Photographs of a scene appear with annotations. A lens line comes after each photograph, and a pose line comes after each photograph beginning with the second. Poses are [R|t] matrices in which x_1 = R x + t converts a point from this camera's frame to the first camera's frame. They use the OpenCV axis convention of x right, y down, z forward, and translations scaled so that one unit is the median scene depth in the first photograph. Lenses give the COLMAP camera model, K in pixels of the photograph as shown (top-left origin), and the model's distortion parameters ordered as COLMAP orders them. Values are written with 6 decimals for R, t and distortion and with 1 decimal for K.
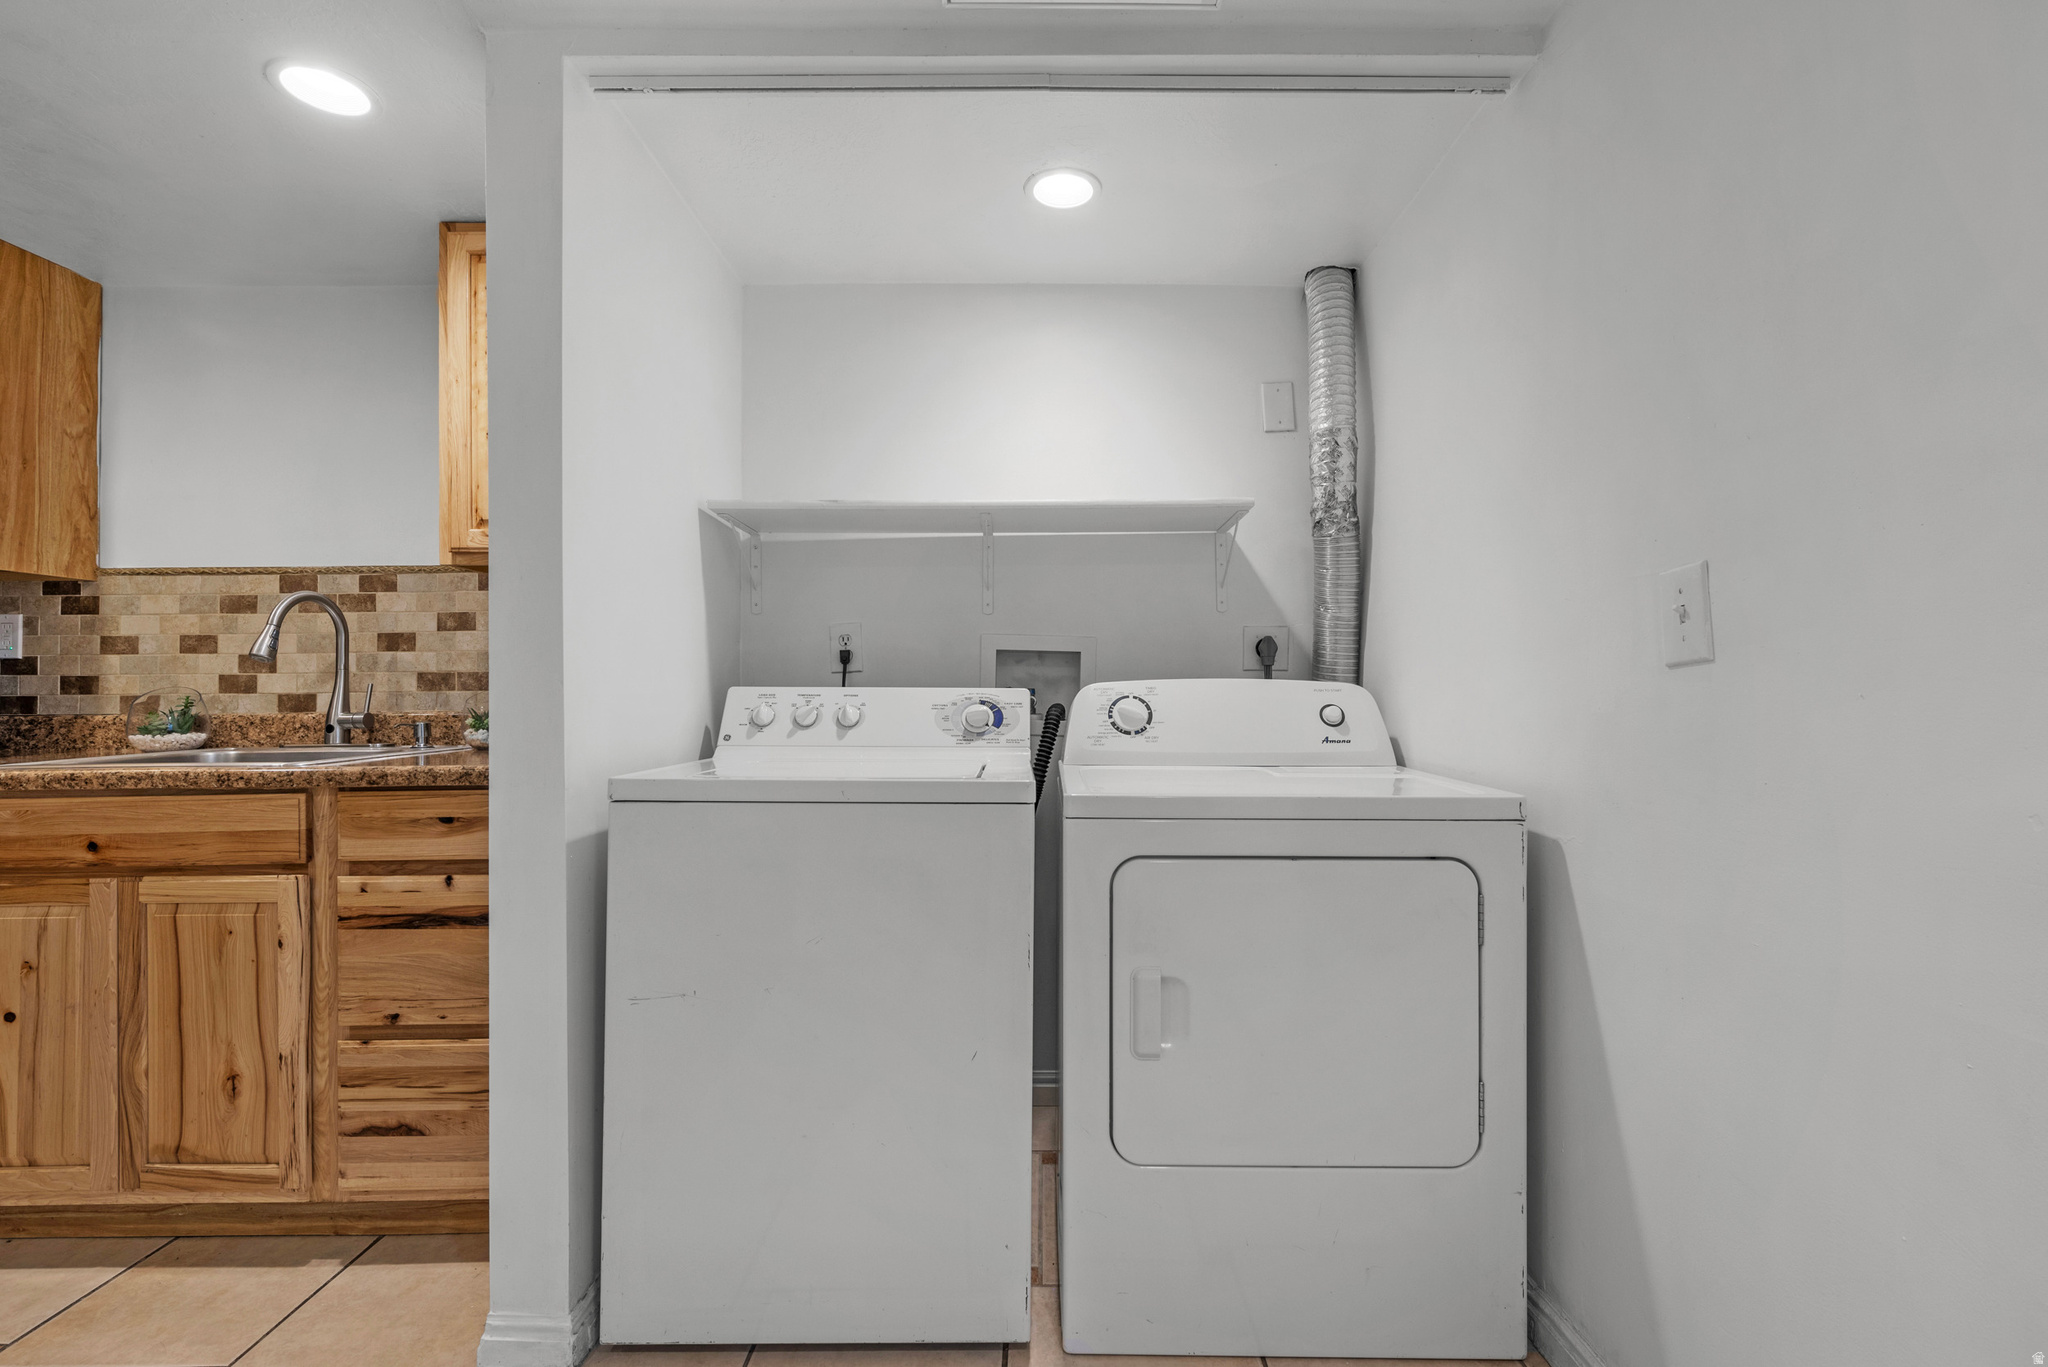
lens RADIAL K [[894.3, 0, 1024.0], [0, 894.3, 682.9], [0, 0, 1]] dist [-0.000515, 0.000432]
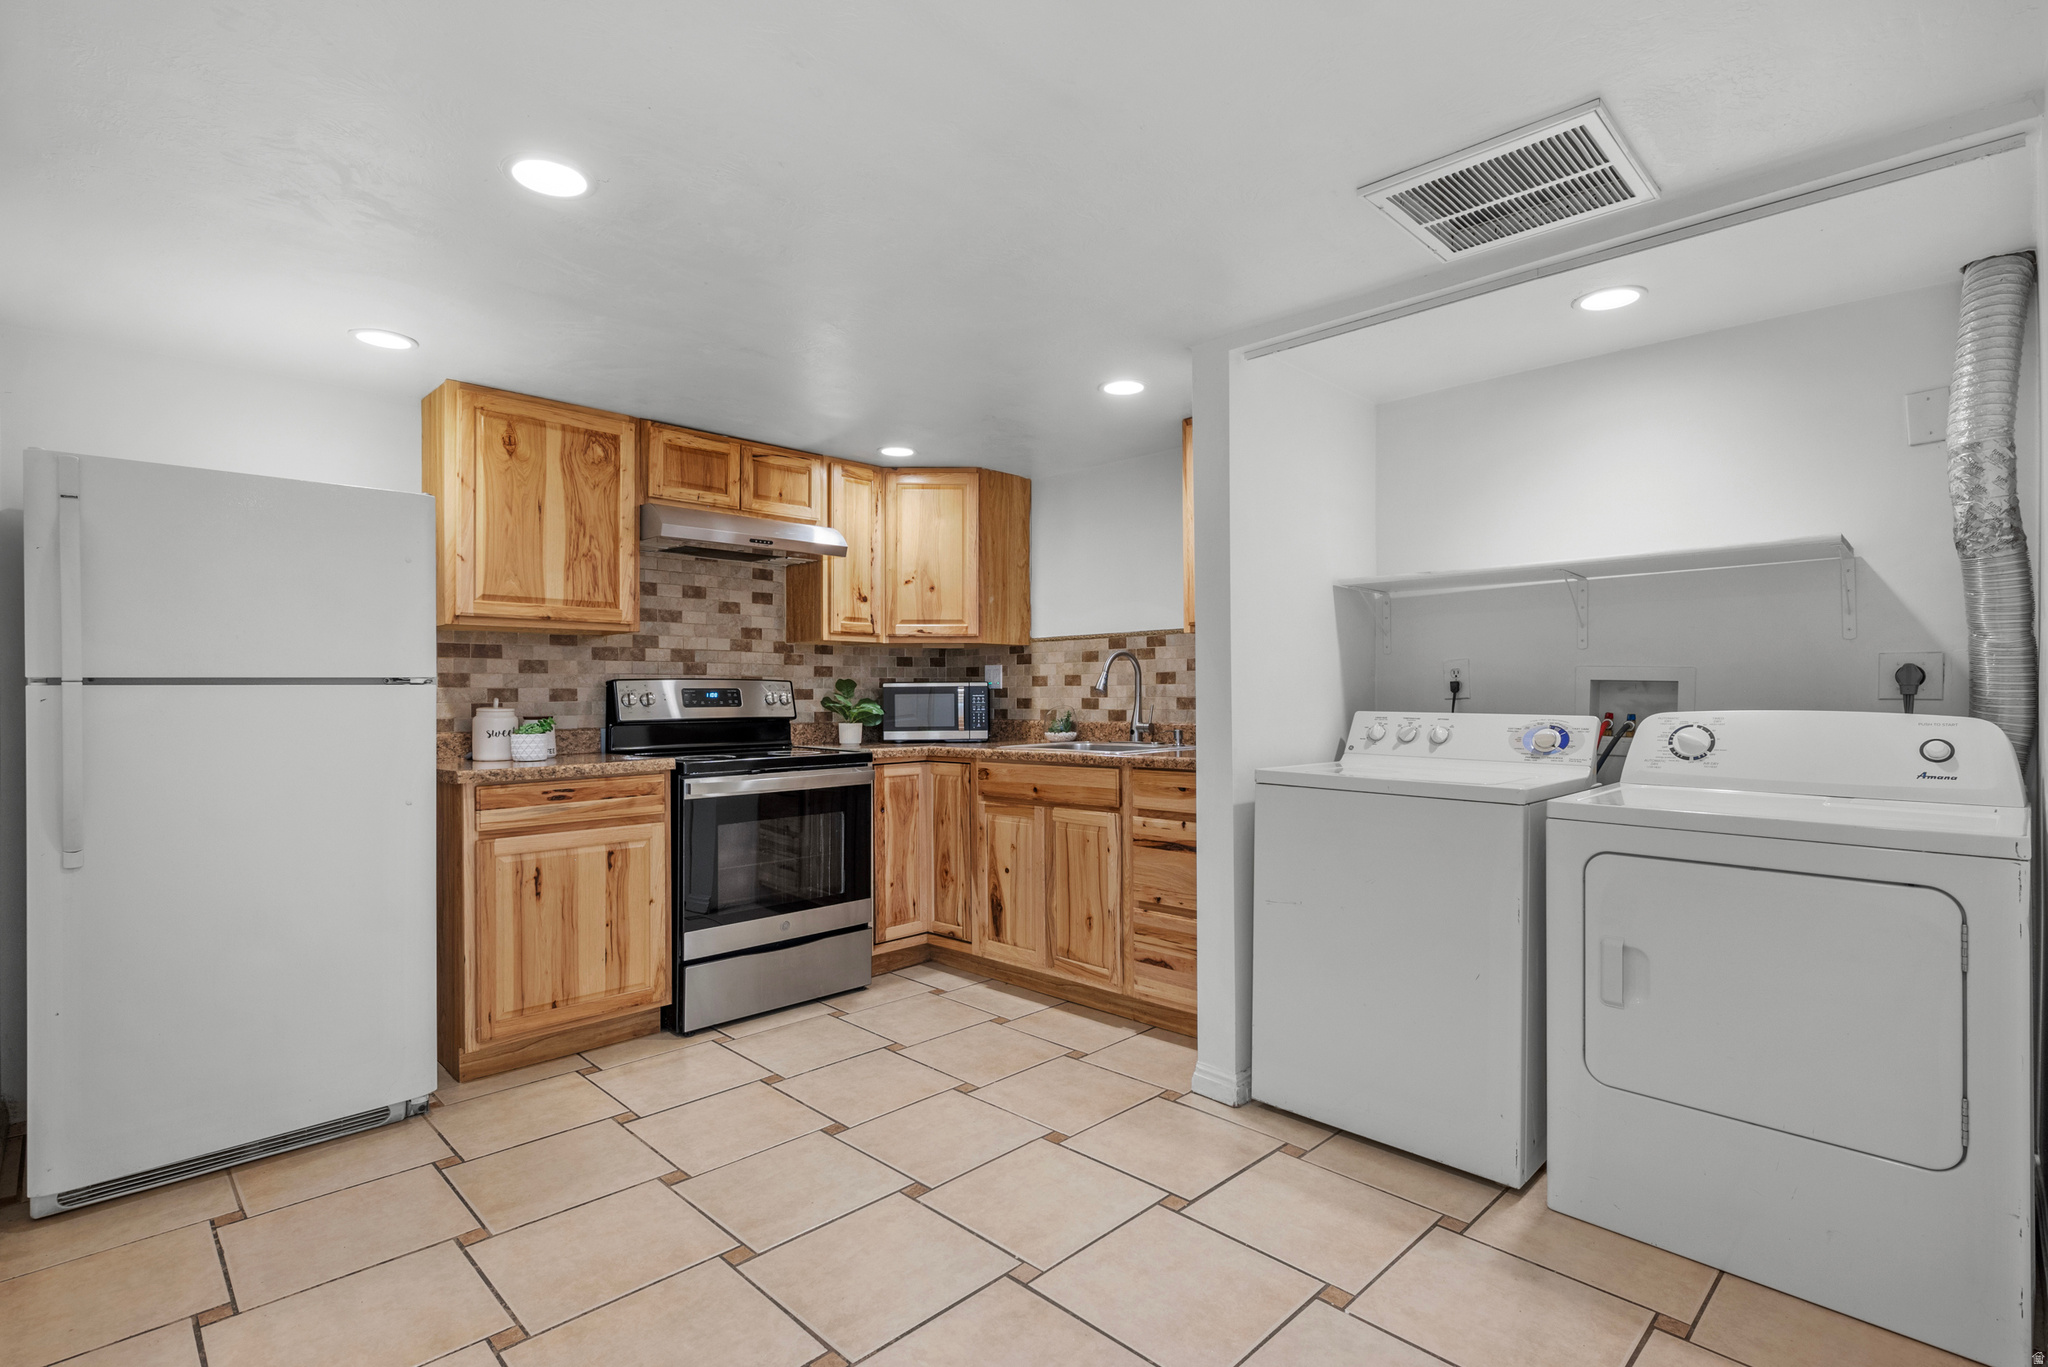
lens RADIAL K [[962.0, 0, 1023.2], [0, 962.0, 685.5], [0, 0, 1]] dist [0.006168, 0.000745]
pose [[0.703162, -0.004738, -0.711014, 0.382749], [0.007265, 0.999973, 0.000522, -0.041233], [0.710992, -0.005533, 0.703178, -0.434041]]
